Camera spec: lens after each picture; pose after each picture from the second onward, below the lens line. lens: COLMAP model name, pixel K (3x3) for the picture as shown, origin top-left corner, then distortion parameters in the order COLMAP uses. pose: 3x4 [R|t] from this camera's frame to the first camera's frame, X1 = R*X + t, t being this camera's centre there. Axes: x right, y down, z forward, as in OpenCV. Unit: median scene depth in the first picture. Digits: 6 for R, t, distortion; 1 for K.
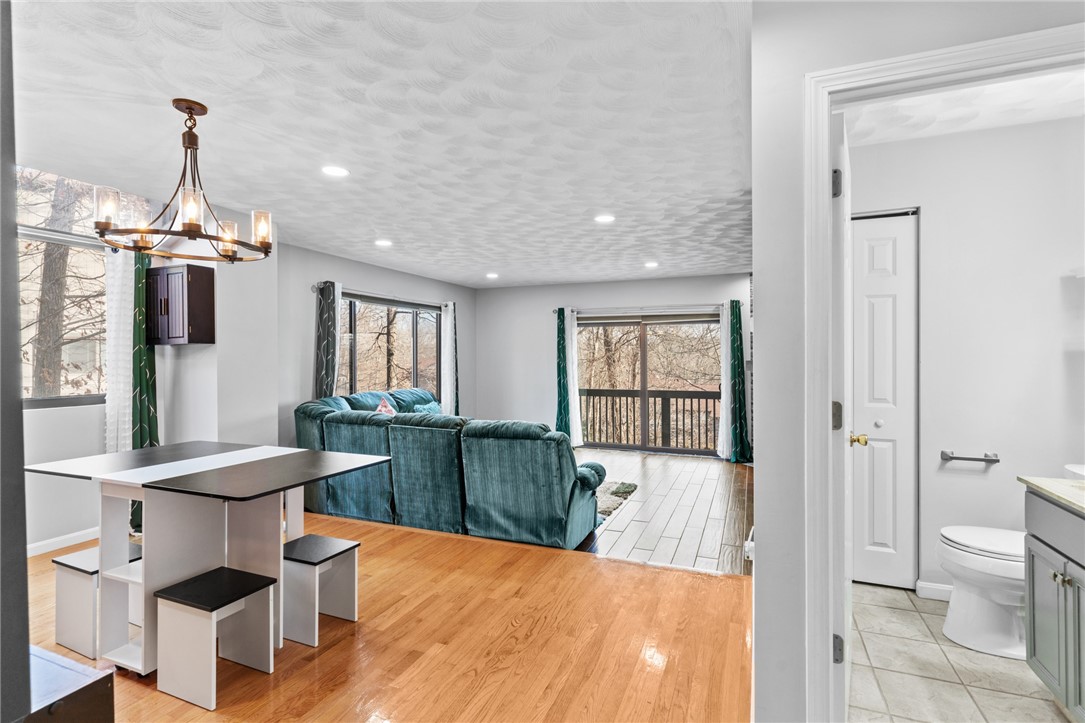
lens RADIAL K [[512.5, 0, 545.1], [0, 512.5, 353.6], [0, 0, 1]] dist [0.002766, -0.000071]
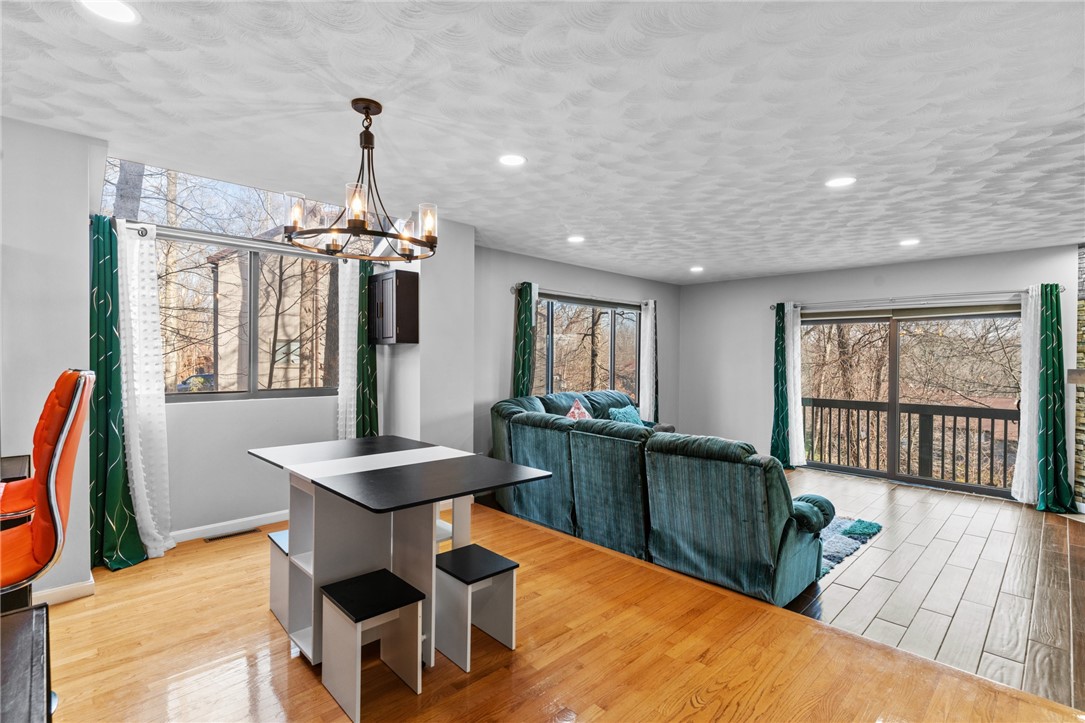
lens RADIAL K [[512.5, 0, 541.4], [0, 512.5, 363.1], [0, 0, 1]] dist [0.002766, -0.000071]
pose [[0.917169, 0.016969, -0.398136, 0.018601], [-0.010581, 0.999778, 0.018235, -0.000480], [0.398357, -0.012512, 0.917145, 0.130196]]
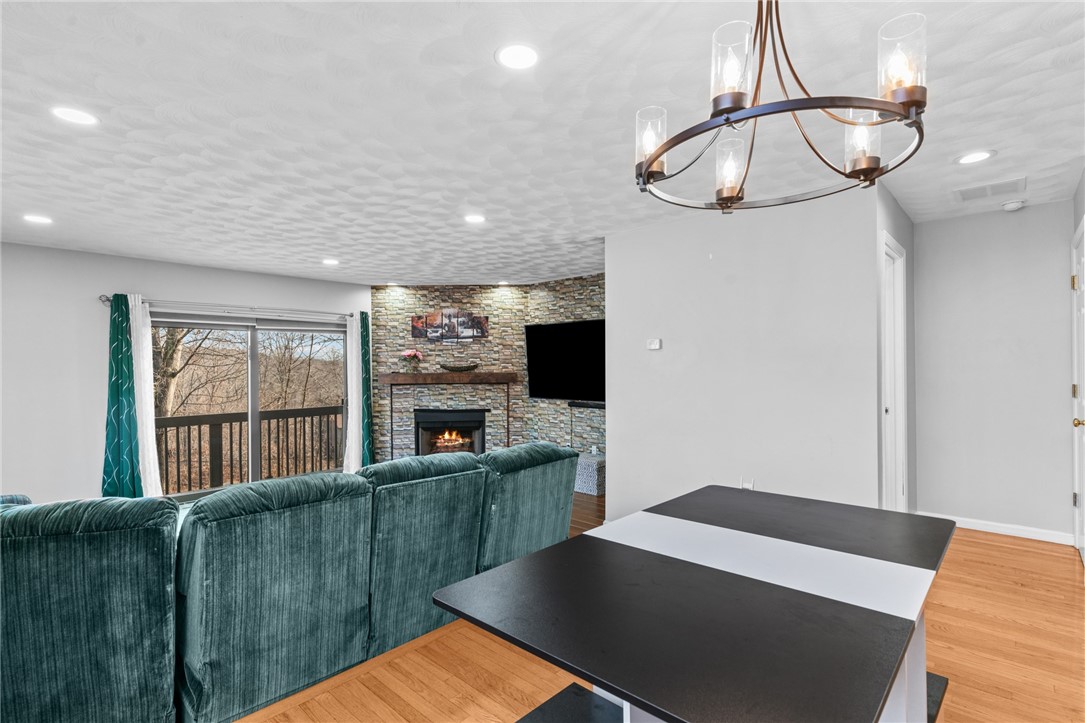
lens RADIAL K [[512.5, 0, 553.3], [0, 512.5, 360.7], [0, 0, 1]] dist [0.002766, -0.000071]
pose [[0.350345, 0.008853, 0.936579, -0.839633], [0.002681, 0.999942, -0.010455, -0.000081], [-0.936617, 0.006174, 0.350300, 0.650681]]
